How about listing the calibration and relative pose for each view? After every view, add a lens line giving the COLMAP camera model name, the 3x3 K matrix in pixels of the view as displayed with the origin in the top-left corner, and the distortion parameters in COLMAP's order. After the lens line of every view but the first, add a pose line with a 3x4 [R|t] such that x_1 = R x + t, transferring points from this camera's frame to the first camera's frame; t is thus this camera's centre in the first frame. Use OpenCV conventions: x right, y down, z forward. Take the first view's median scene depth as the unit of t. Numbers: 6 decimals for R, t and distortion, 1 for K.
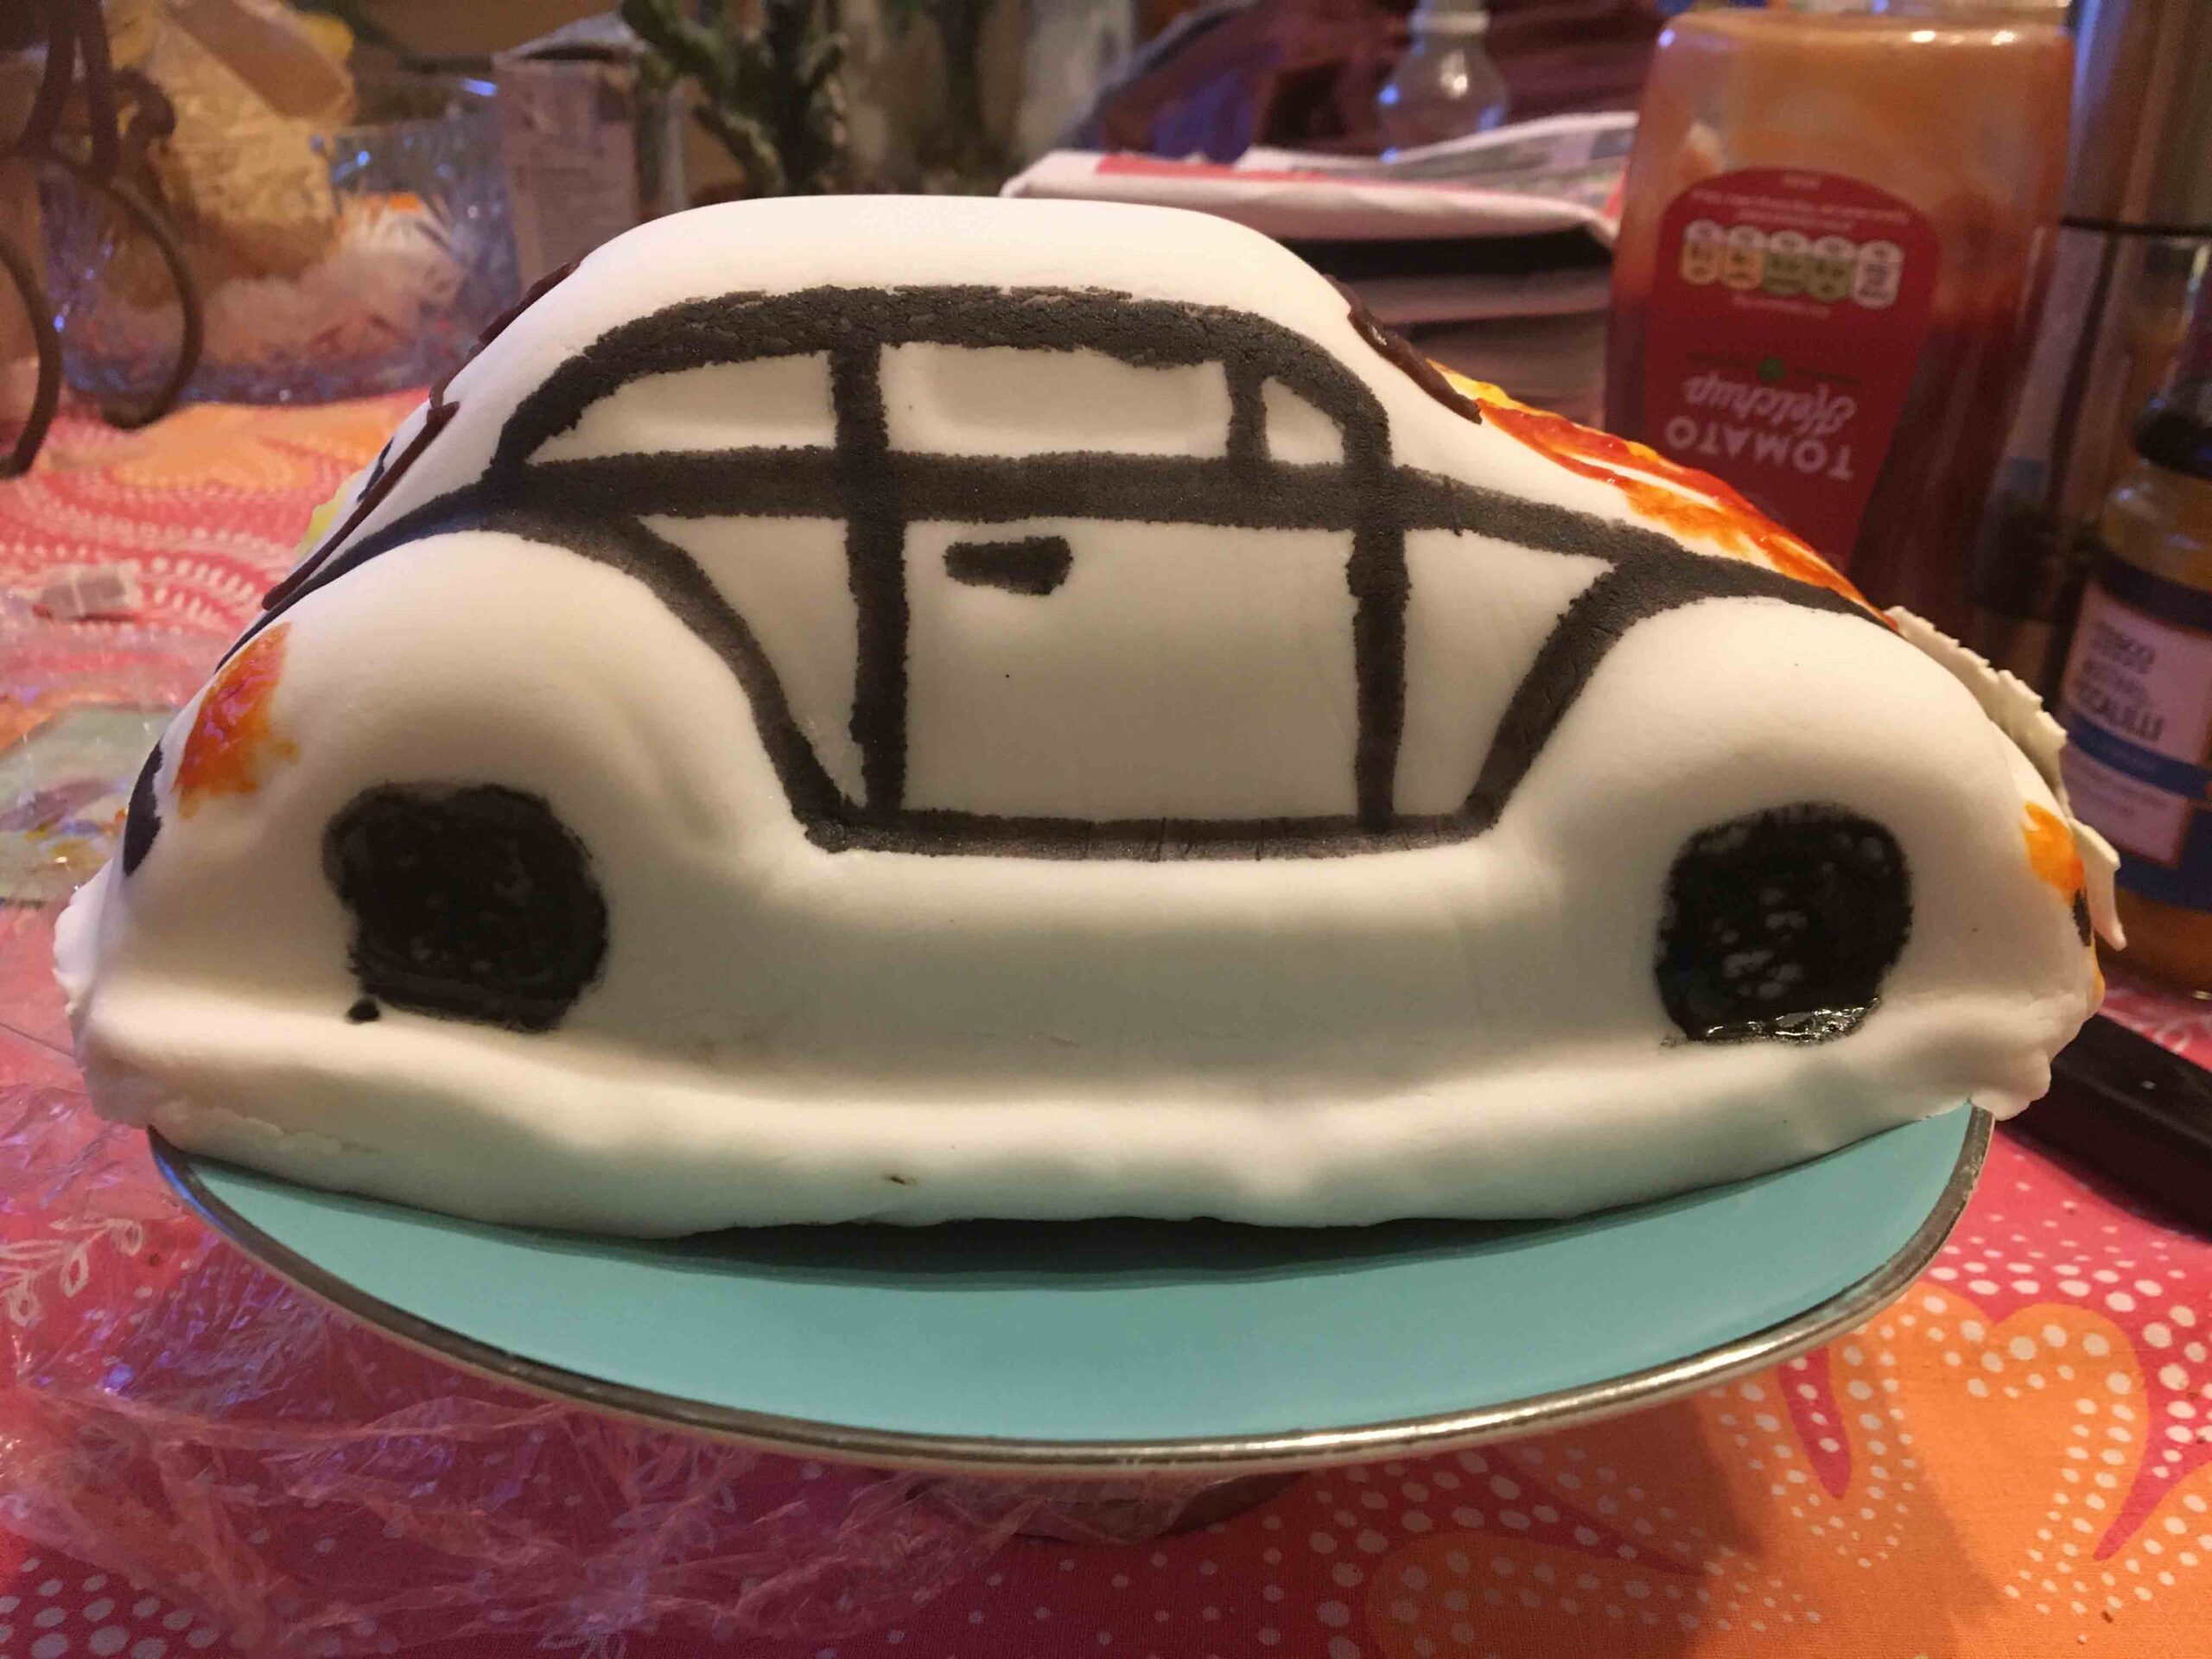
lens RADIAL K [[1943.2, 0, 1093.8], [0, 1943.2, 832.0], [0, 0, 1]] dist [0.044309, -0.085813]
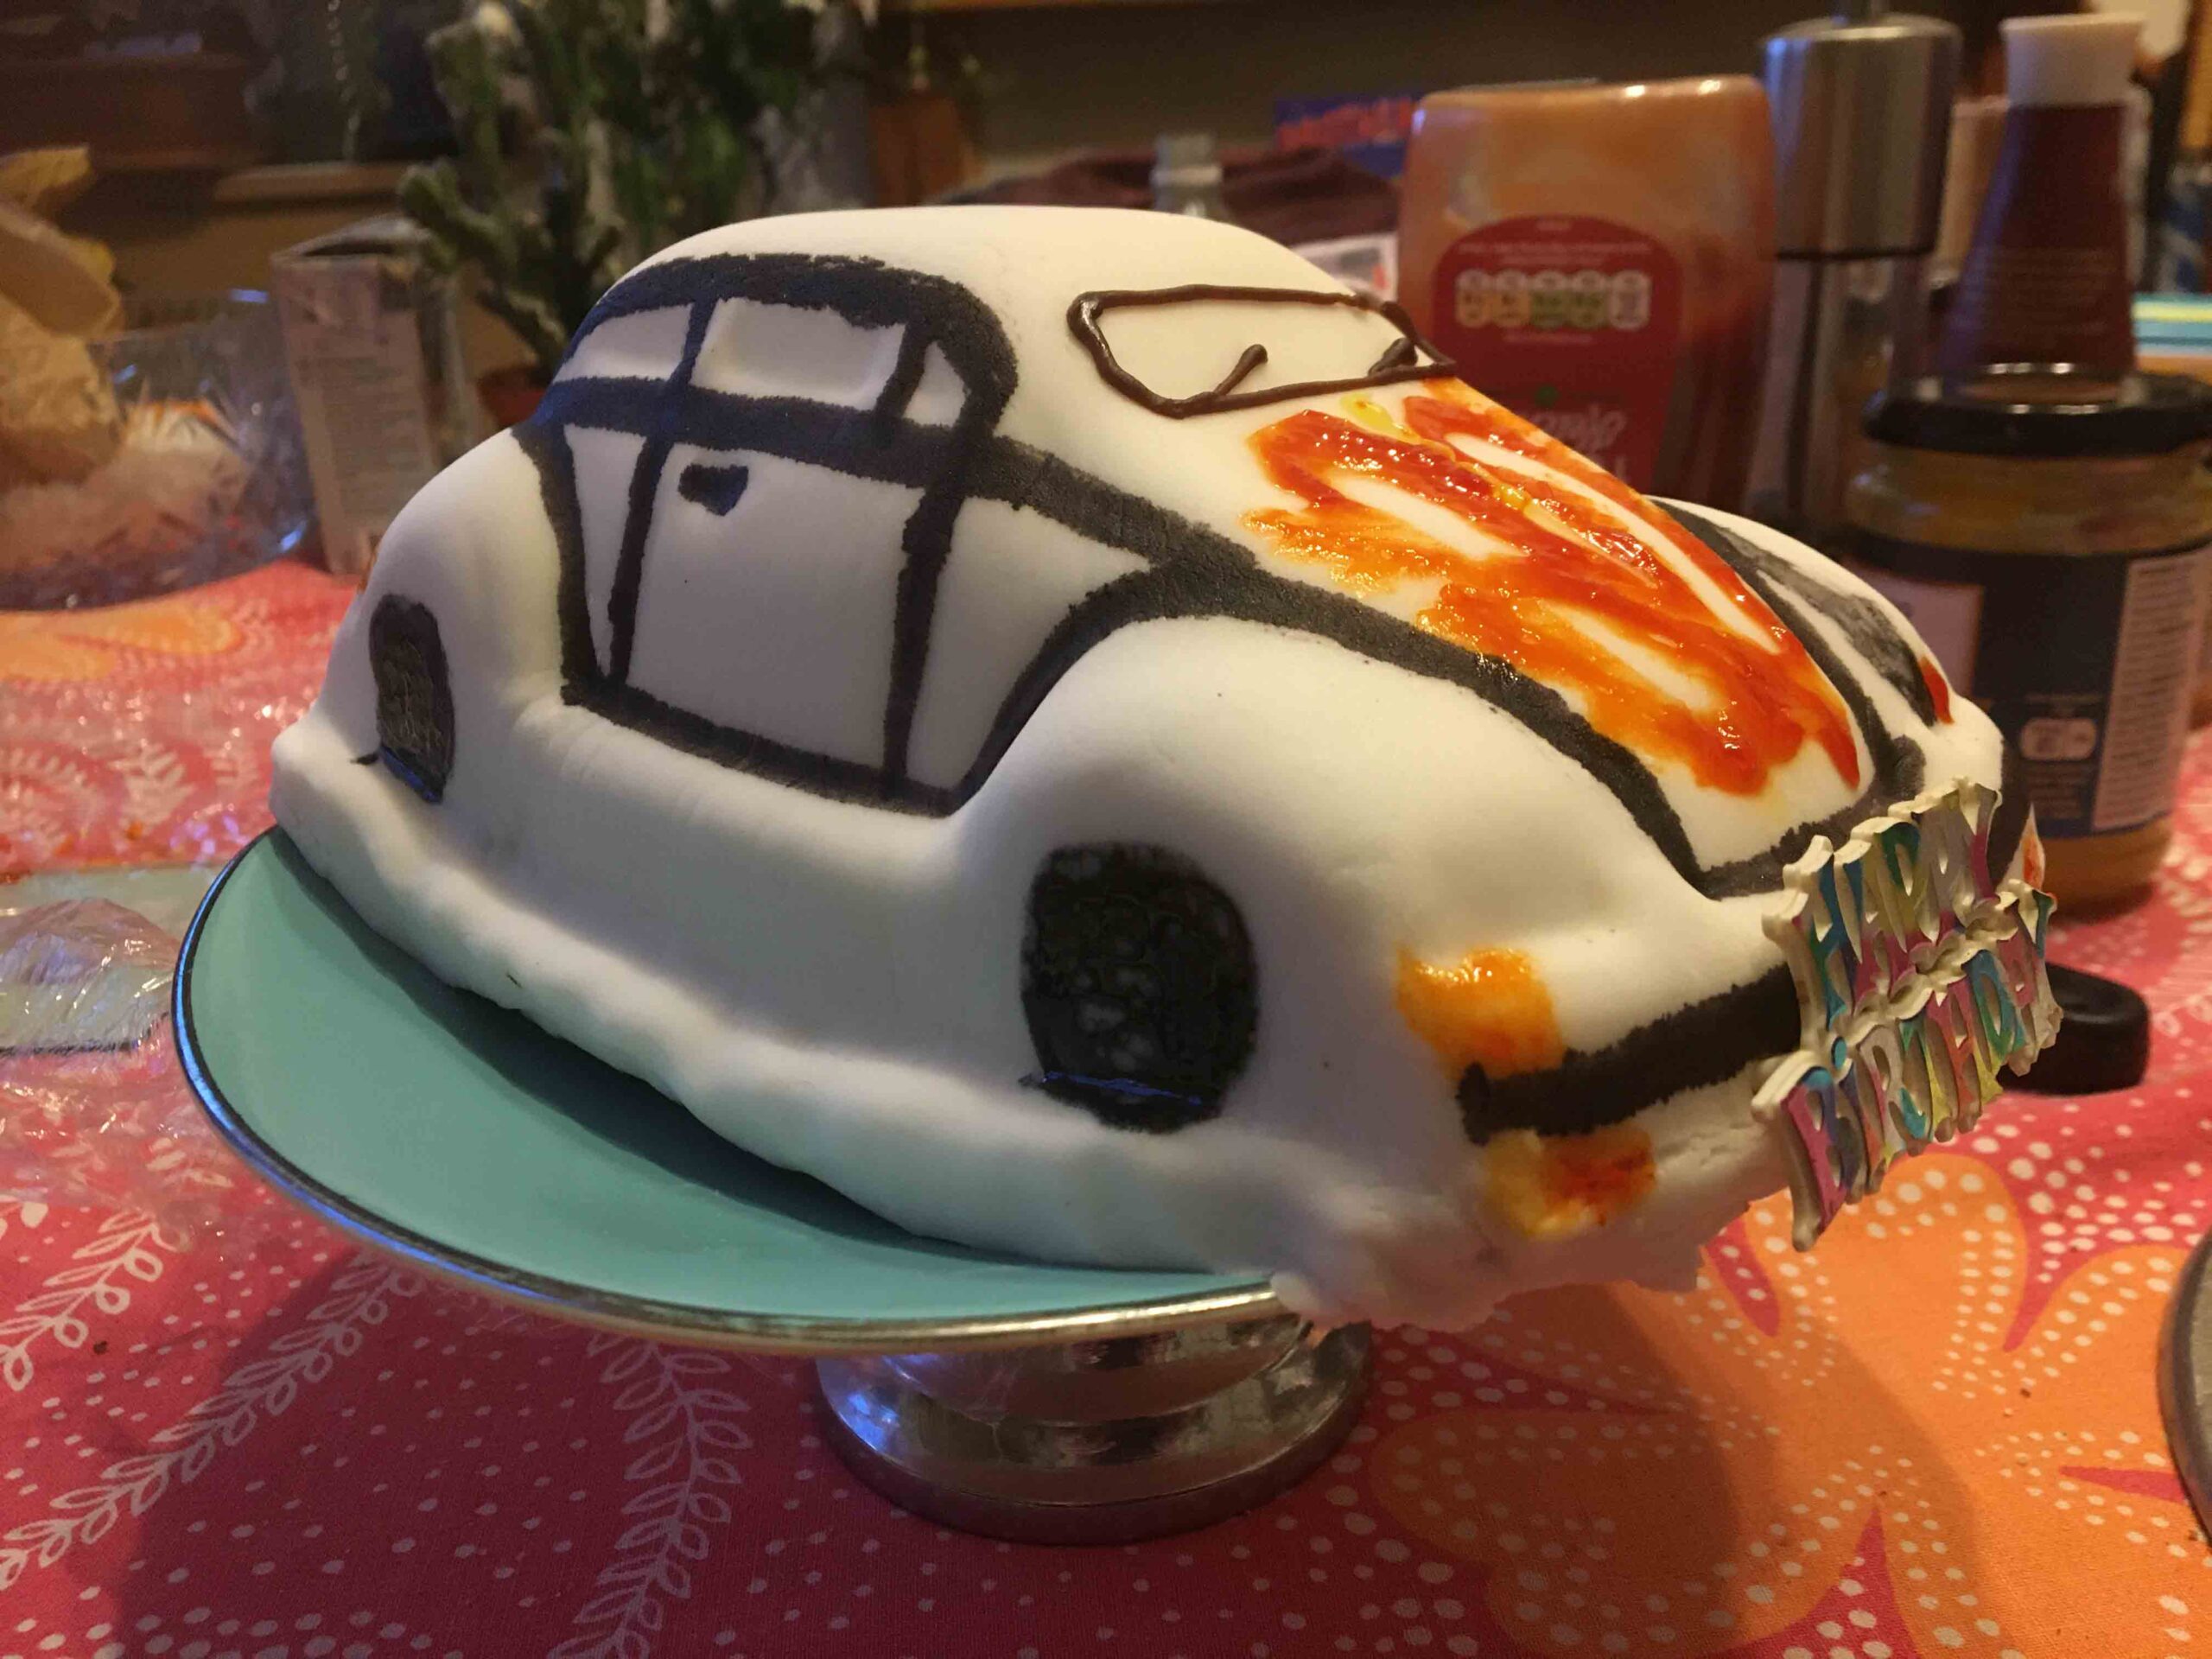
lens RADIAL K [[1943.2, 0, 1103.0], [0, 1943.2, 828.1], [0, 0, 1]] dist [0.044309, -0.085813]
pose [[0.987592, -0.095968, 0.124306, -0.065630], [0.108694, 0.989034, -0.099990, 0.091053], [-0.113347, 0.112261, 0.987193, -0.042507]]
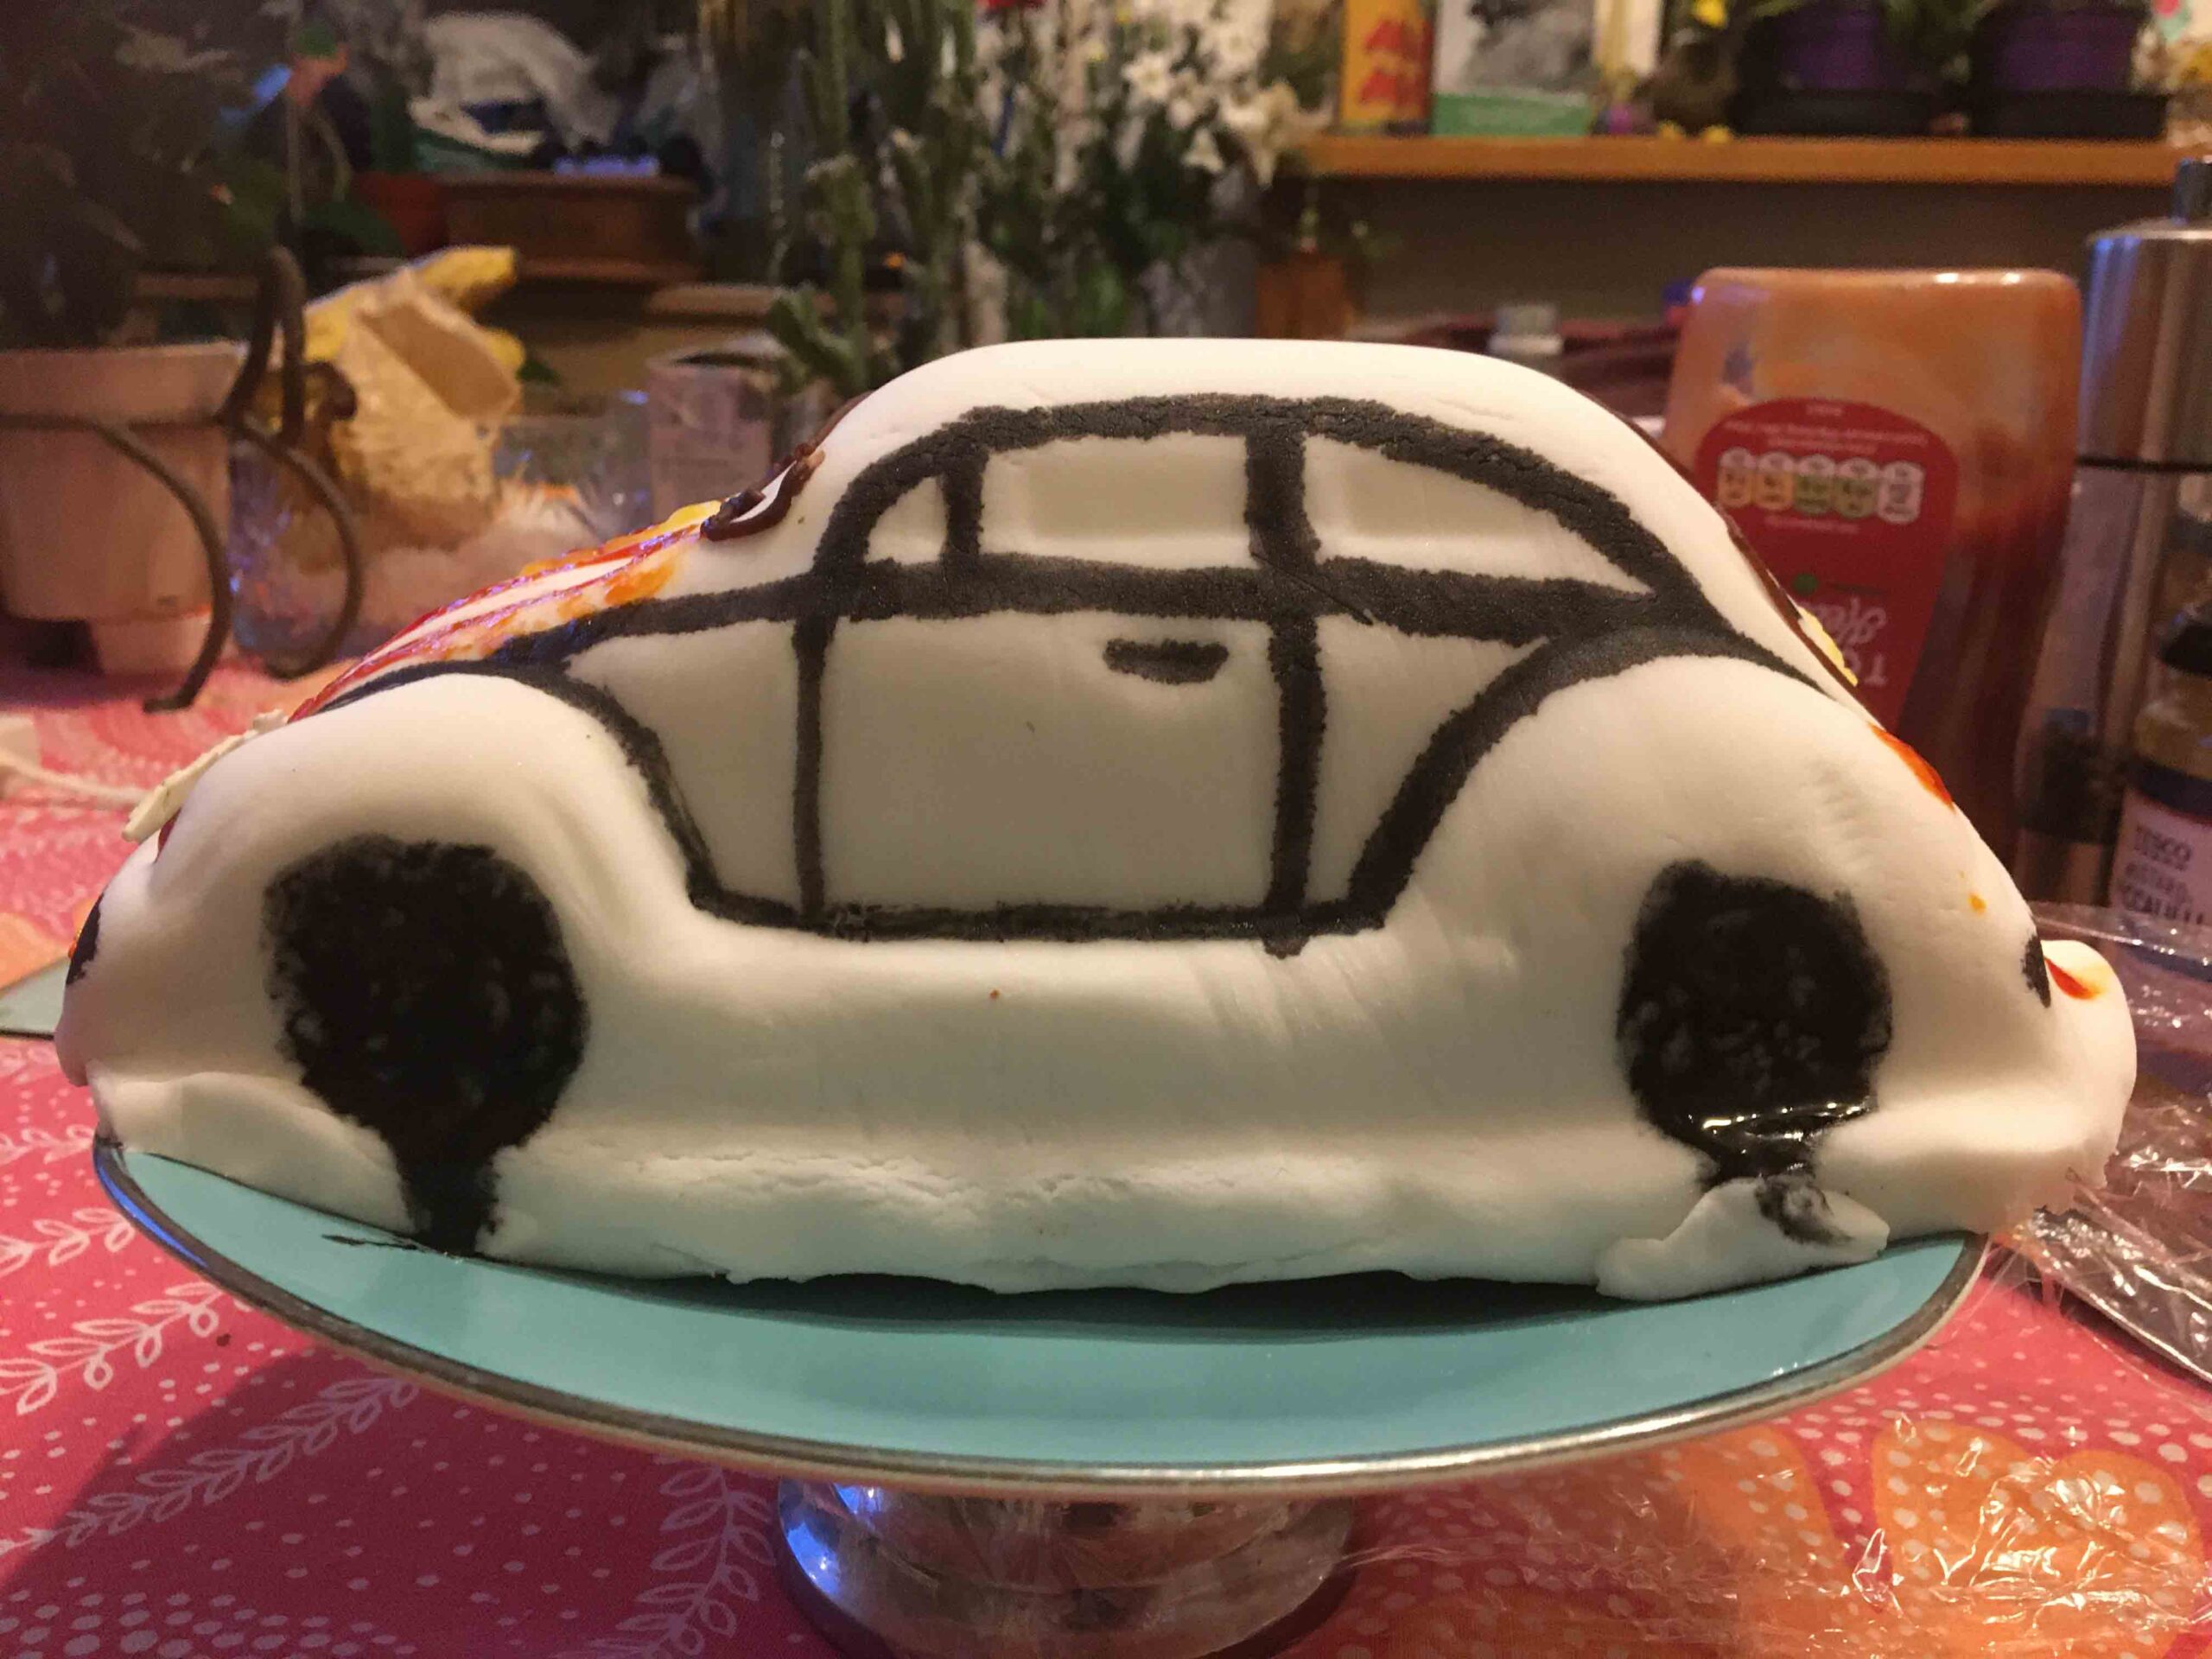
lens RADIAL K [[1943.2, 0, 1099.9], [0, 1943.2, 825.0], [0, 0, 1]] dist [0.044309, -0.085813]
pose [[0.998220, 0.026995, -0.053182, 0.023990], [-0.036303, 0.982503, -0.182676, 0.099529], [0.047320, 0.184281, 0.981734, -0.035283]]
